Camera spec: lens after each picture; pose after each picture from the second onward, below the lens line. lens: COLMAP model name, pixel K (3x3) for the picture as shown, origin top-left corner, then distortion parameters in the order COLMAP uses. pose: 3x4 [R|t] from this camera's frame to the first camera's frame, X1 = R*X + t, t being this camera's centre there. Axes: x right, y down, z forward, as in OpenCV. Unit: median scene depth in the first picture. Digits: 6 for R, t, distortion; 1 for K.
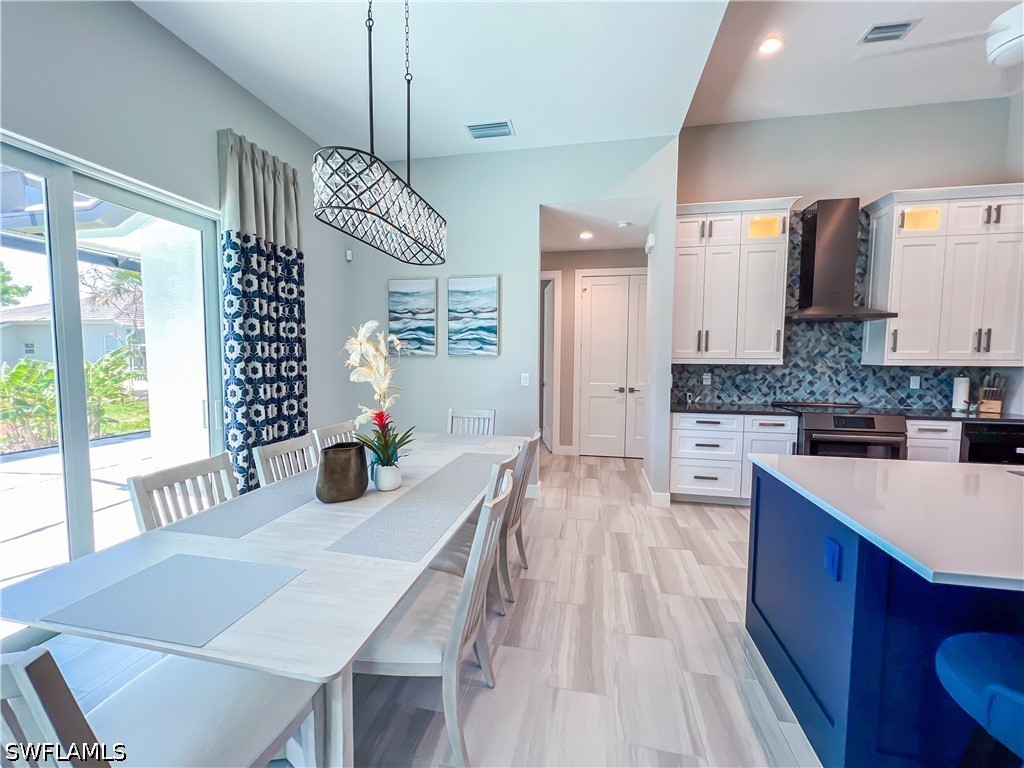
lens RADIAL K [[415.0, 0, 513.3], [0, 415.0, 381.2], [0, 0, 1]] dist [0.000452, 0.000721]
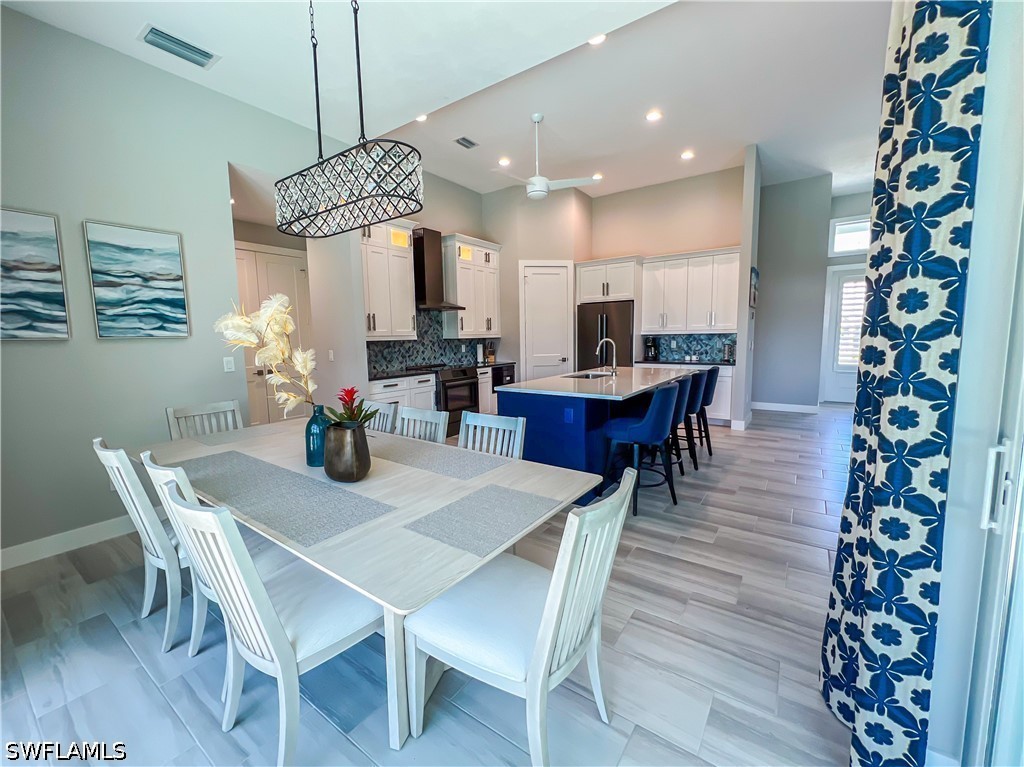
lens RADIAL K [[415.0, 0, 514.6], [0, 415.0, 384.7], [0, 0, 1]] dist [0.000452, 0.000721]
pose [[0.409469, -0.122051, 0.904123, -0.516609], [0.072778, 0.992223, 0.100983, -0.005871], [-0.909416, 0.024451, 0.415167, 0.100991]]
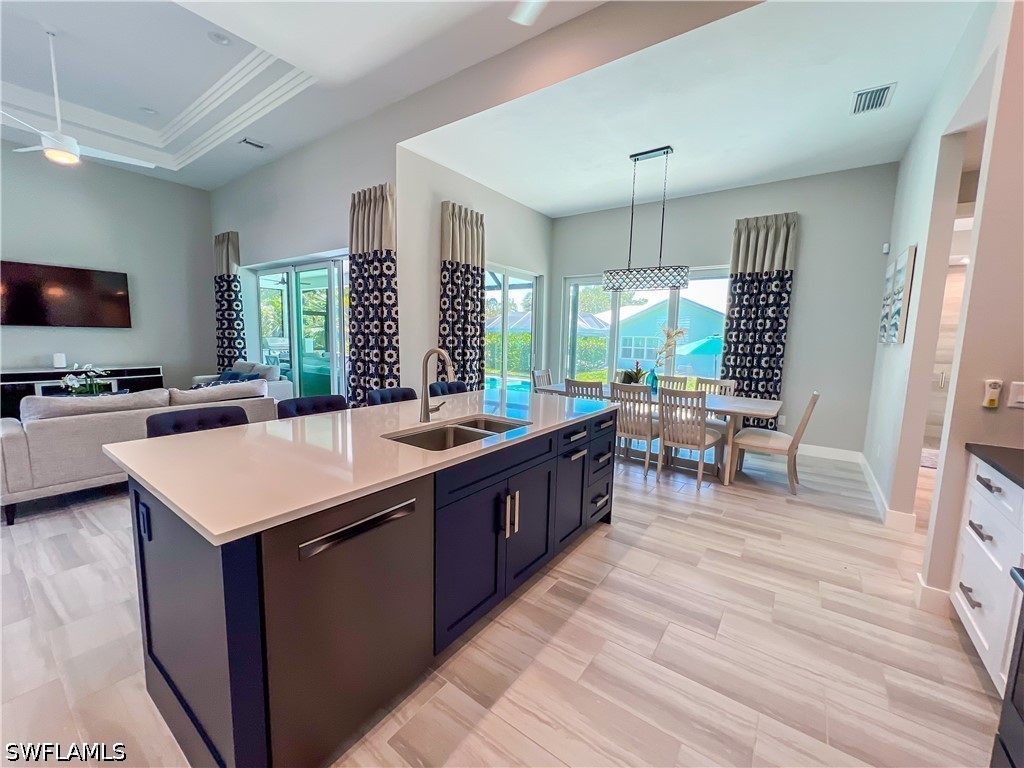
lens RADIAL K [[415.0, 0, 502.7], [0, 415.0, 374.2], [0, 0, 1]] dist [0.000452, 0.000721]
pose [[-0.434253, 0.071386, -0.897958, 1.050465], [-0.083151, 0.989422, 0.118869, -0.033516], [0.896945, 0.126285, -0.423724, 0.642290]]
